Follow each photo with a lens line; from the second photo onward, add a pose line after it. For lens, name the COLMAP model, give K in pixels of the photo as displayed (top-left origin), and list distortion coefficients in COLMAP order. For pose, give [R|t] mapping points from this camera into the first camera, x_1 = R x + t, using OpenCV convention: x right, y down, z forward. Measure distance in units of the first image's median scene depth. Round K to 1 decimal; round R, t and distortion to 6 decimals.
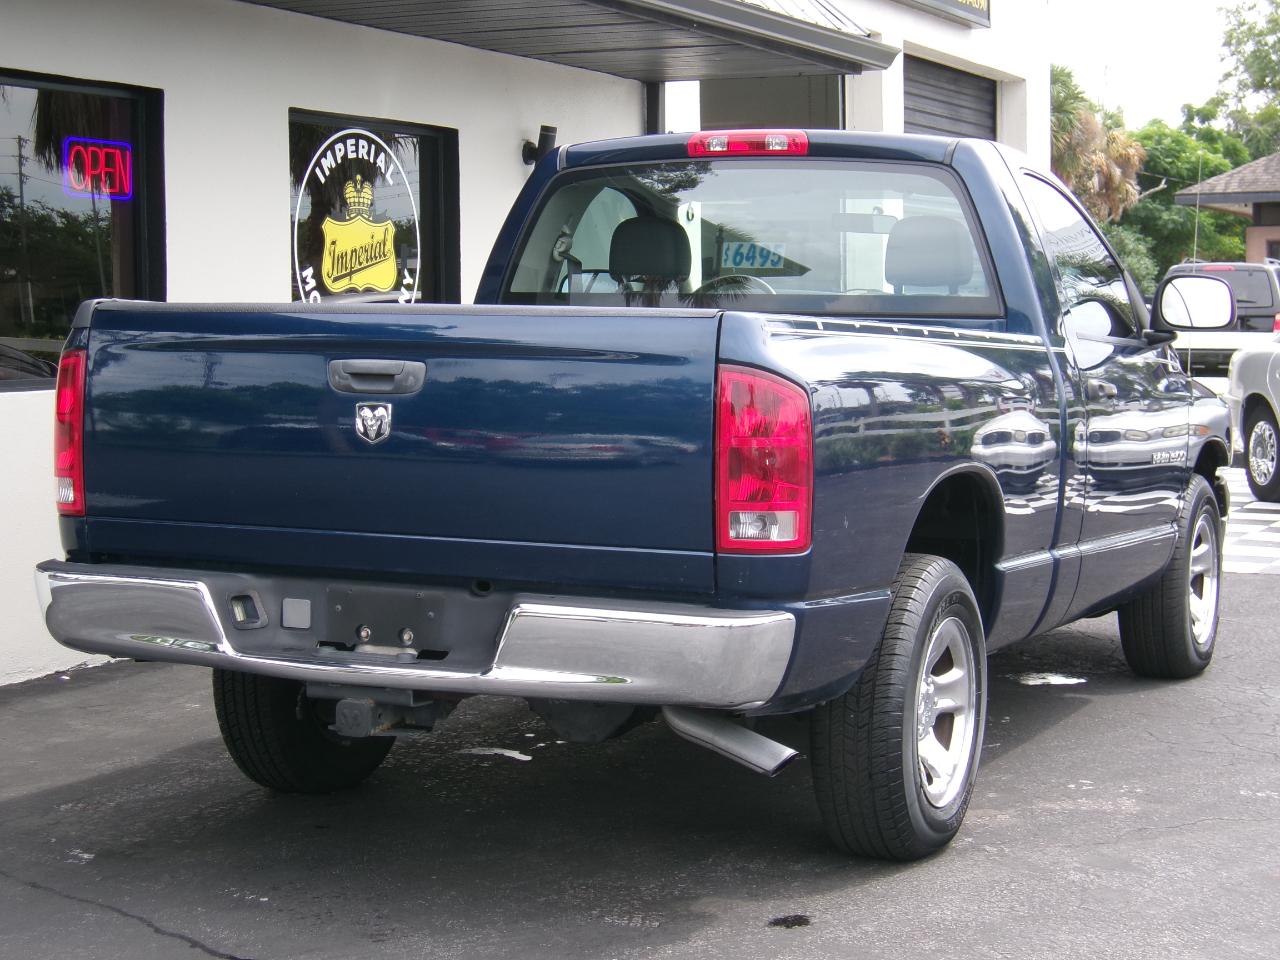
lens RADIAL K [[2456.4, 0, 635.2], [0, 2456.4, 463.5], [0, 0, 1]] dist [-0.044204, -0.285611]
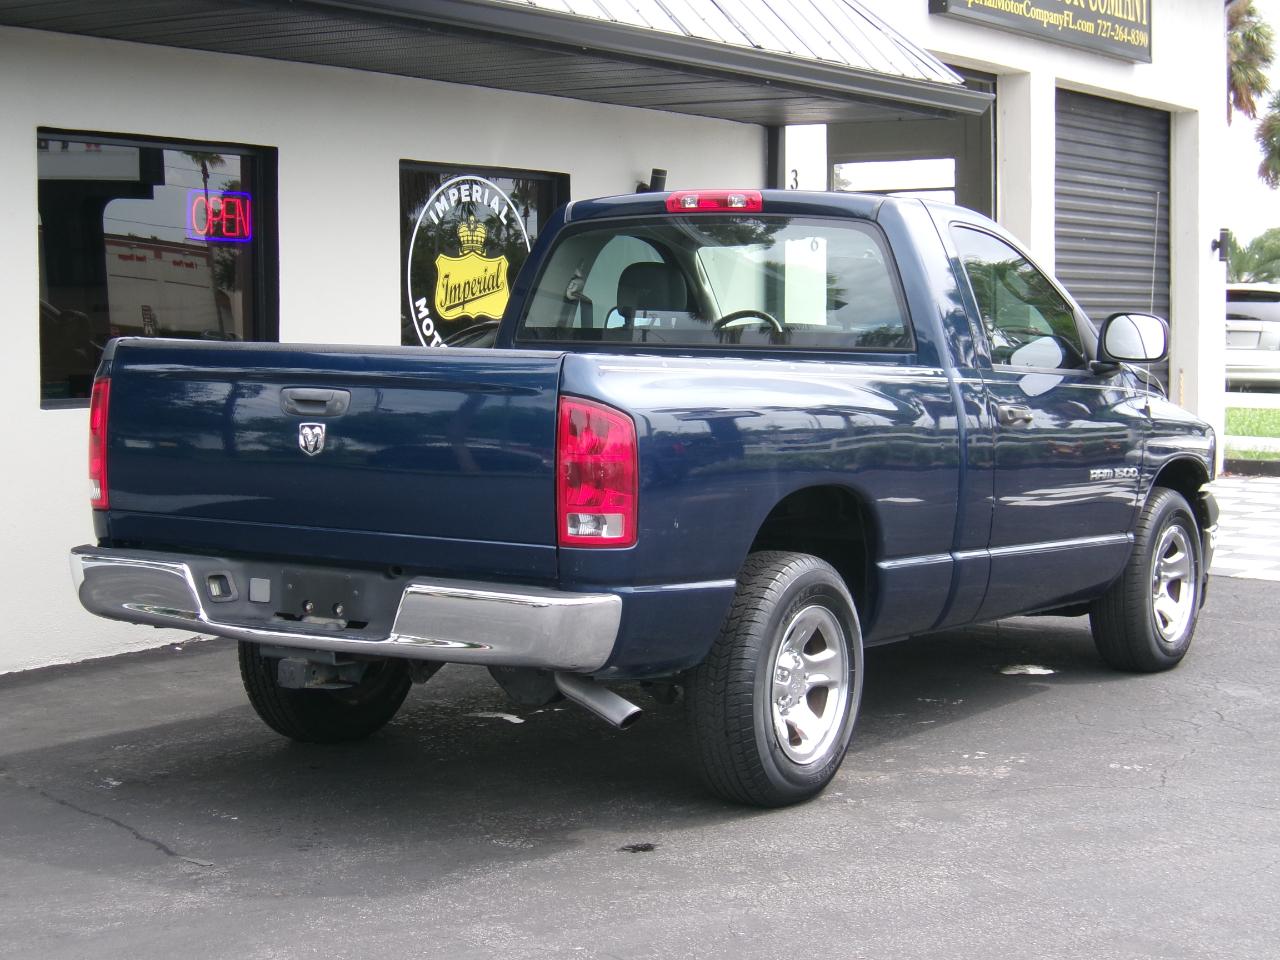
lens RADIAL K [[2440.7, 0, 638.9], [0, 2440.7, 477.5], [0, 0, 1]] dist [-0.054368, -0.313482]
pose [[0.990959, 0.012652, -0.133566, 0.208762], [-0.012237, 0.999917, 0.003927, -0.003550], [0.133605, -0.002257, 0.991032, -0.196890]]
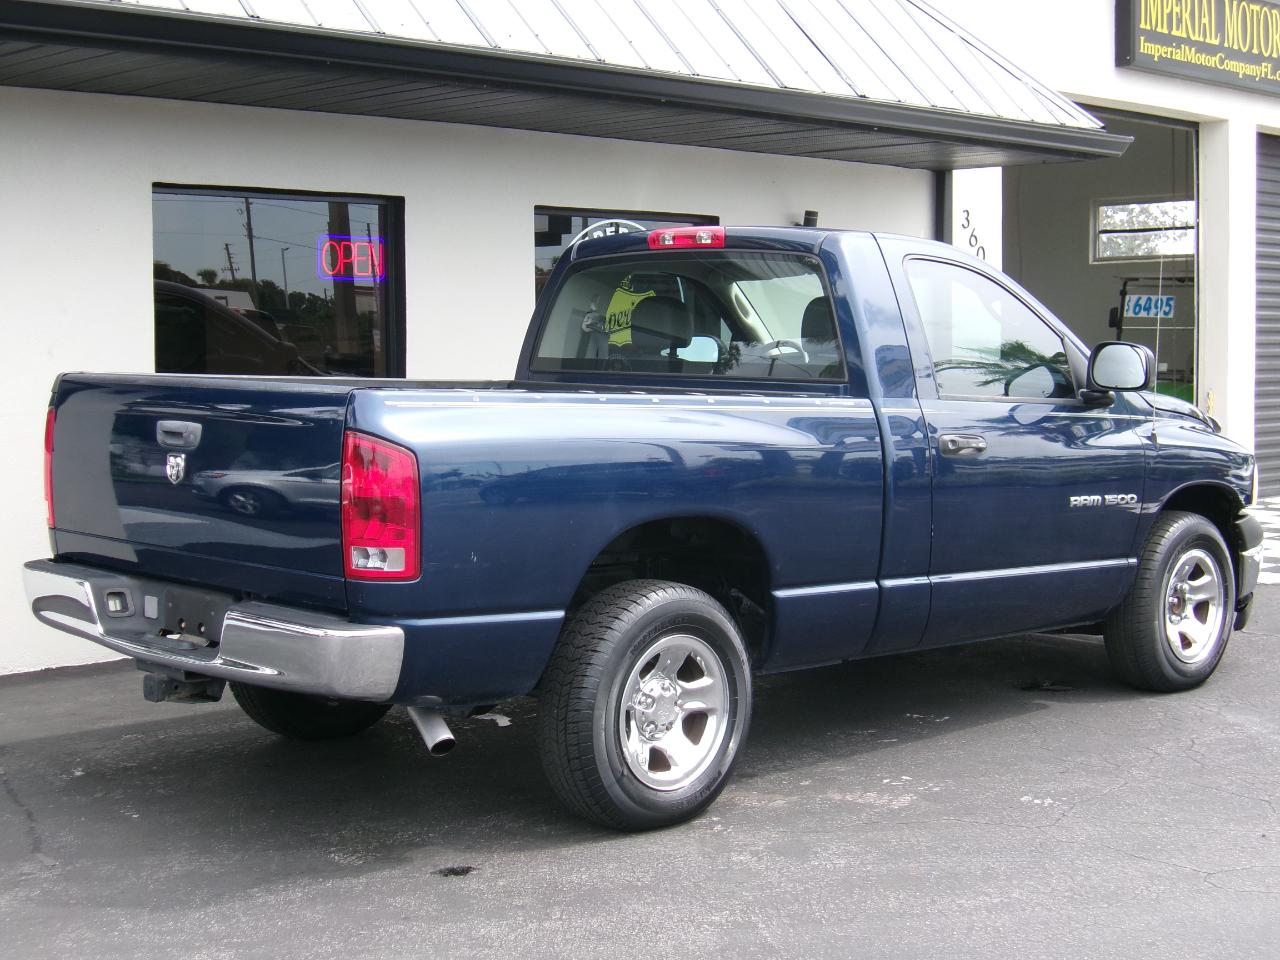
lens RADIAL K [[1968.6, 0, 634.5], [0, 1968.6, 476.5], [0, 0, 1]] dist [-0.093672, -0.072455]
pose [[0.934825, 0.024944, -0.354230, 0.466523], [-0.021865, 0.999680, 0.012693, -0.028673], [0.354434, -0.004120, 0.935072, 0.085265]]
